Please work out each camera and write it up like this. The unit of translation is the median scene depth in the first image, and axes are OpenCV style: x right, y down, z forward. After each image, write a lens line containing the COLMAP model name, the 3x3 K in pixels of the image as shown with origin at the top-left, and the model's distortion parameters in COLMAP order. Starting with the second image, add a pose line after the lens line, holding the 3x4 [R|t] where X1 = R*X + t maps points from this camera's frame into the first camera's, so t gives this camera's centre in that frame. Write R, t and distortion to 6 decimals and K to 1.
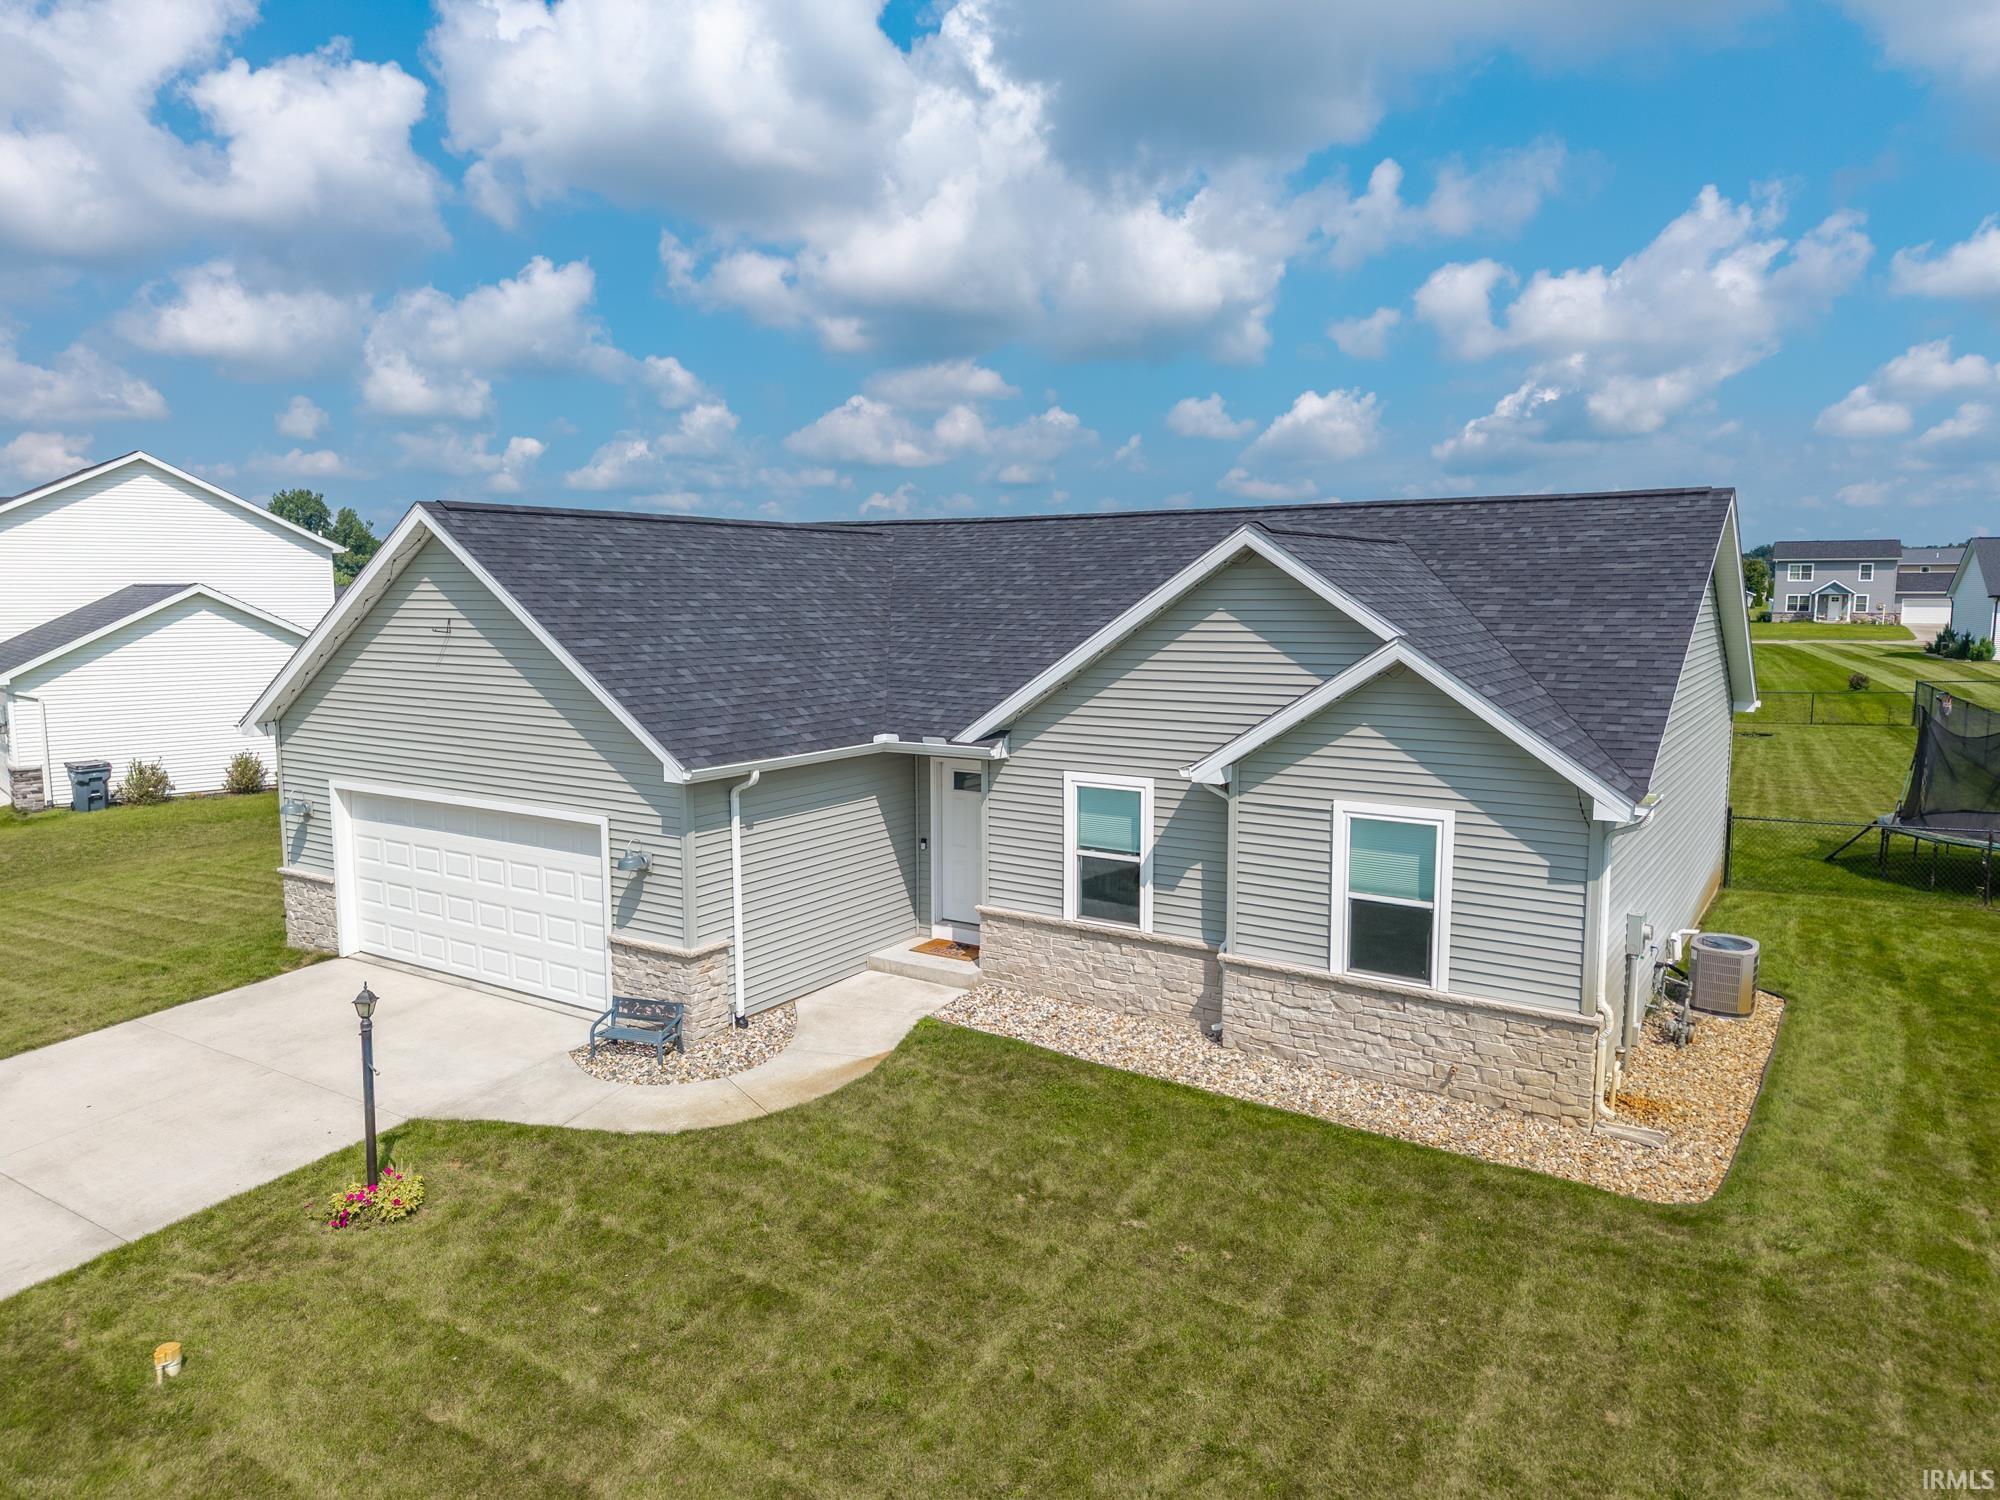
lens RADIAL K [[1328.2, 0, 1003.6], [0, 1328.2, 749.9], [0, 0, 1]] dist [0.046982, -0.031625]
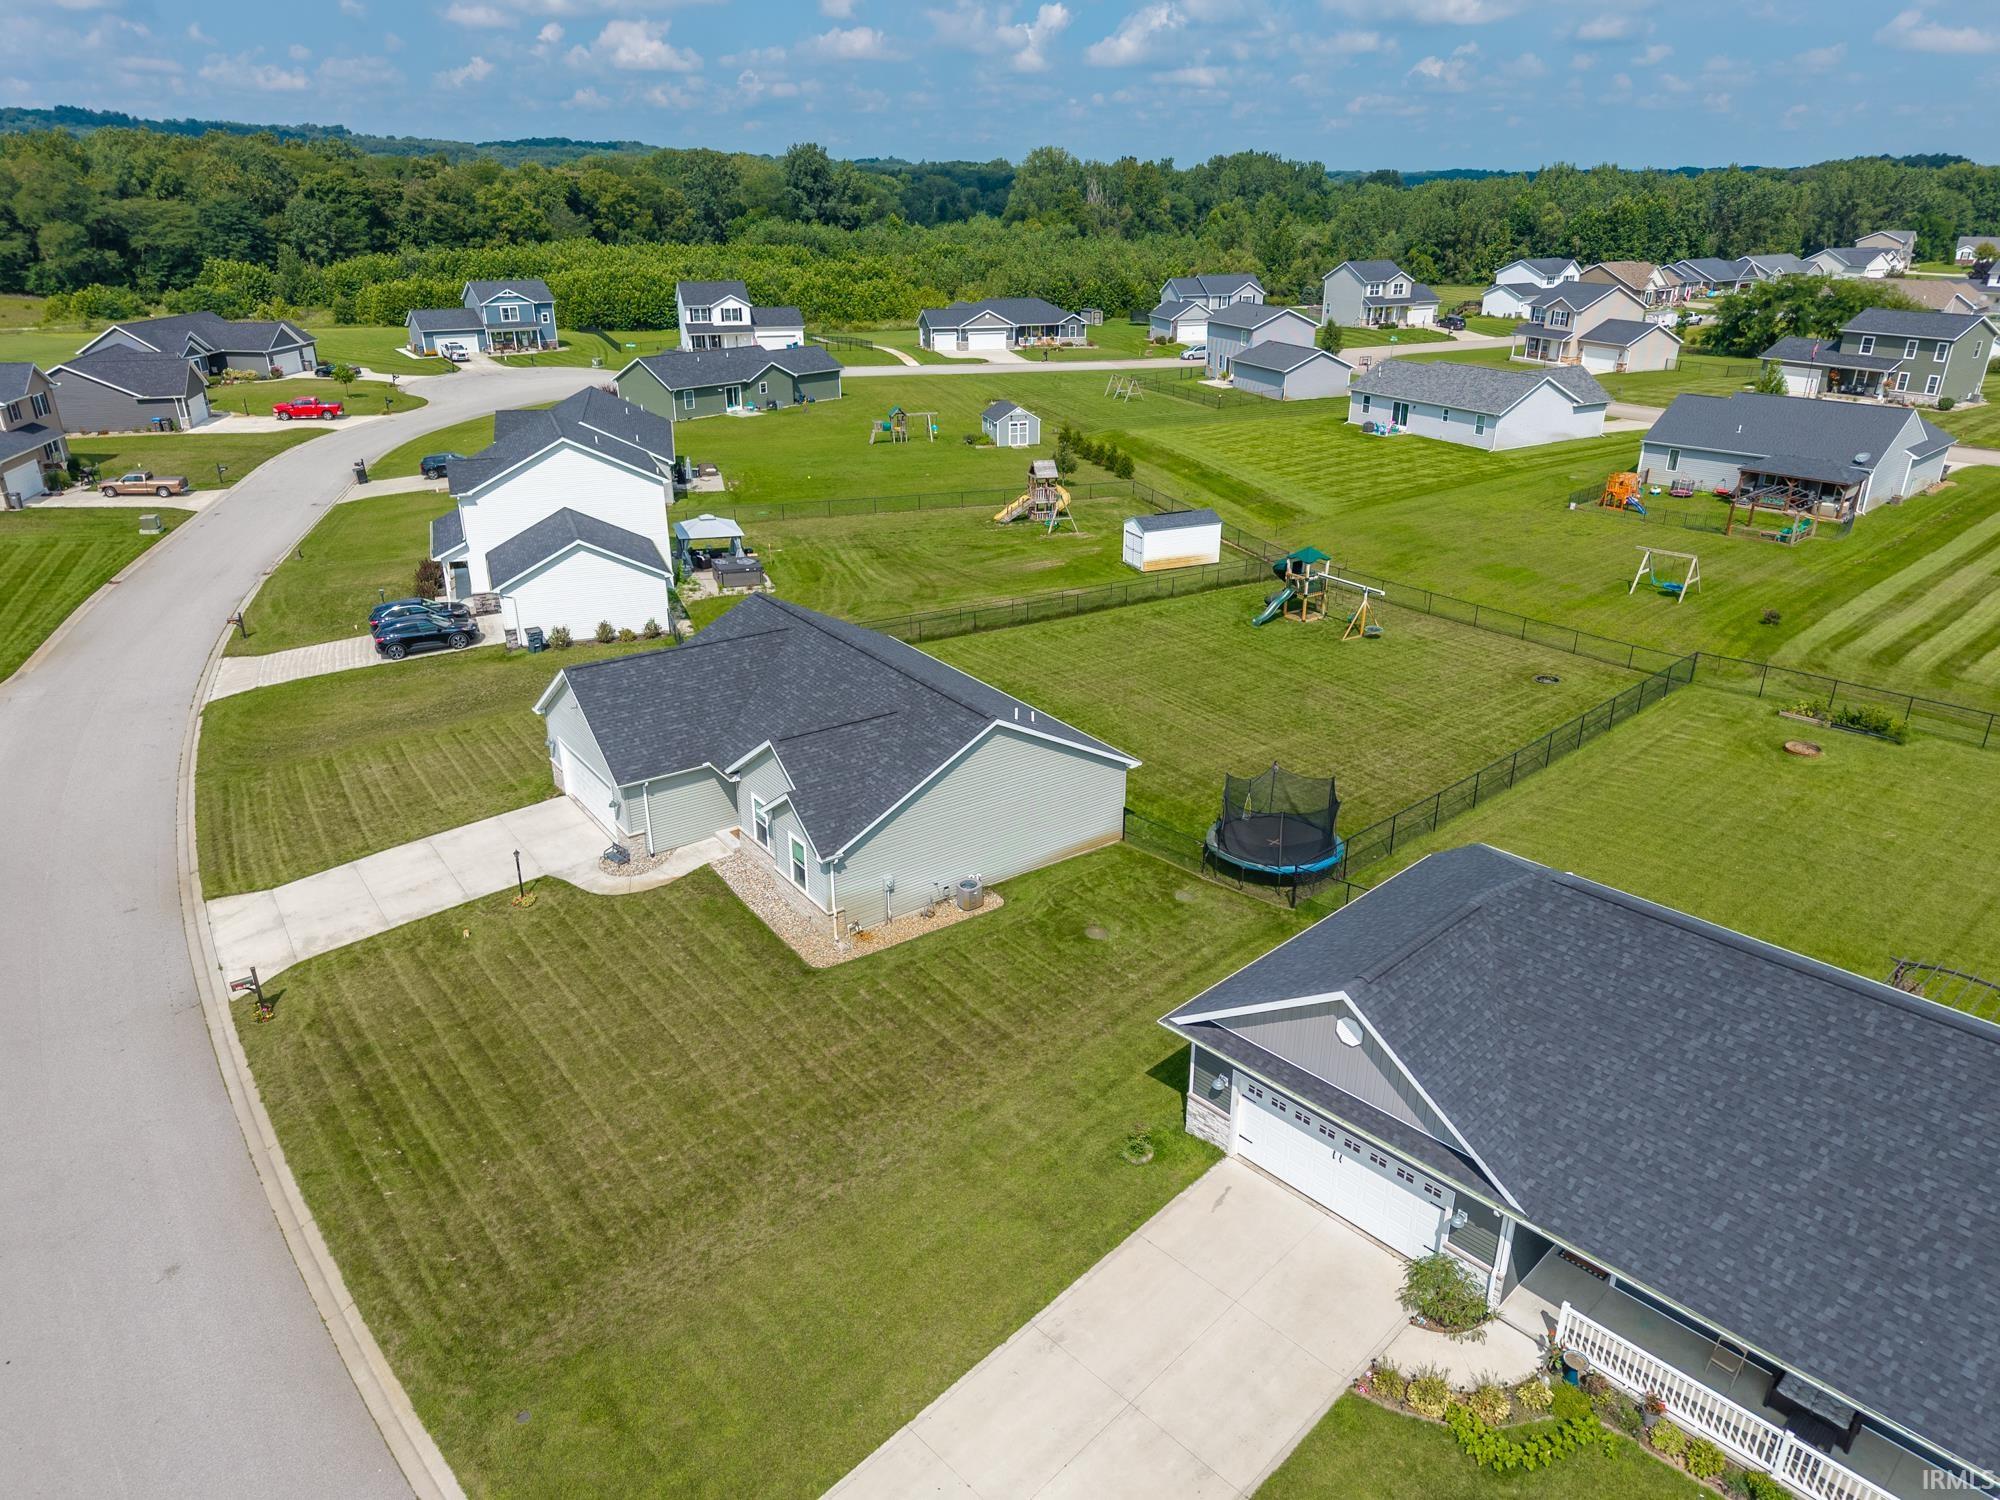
lens RADIAL K [[1328.2, 0, 1003.6], [0, 1328.2, 749.9], [0, 0, 1]] dist [0.046982, -0.031625]
pose [[0.932634, 0.147118, -0.329470, 1.521713], [-0.049152, 0.956391, 0.287923, -0.943708], [0.357460, -0.252332, 0.899194, -1.394714]]
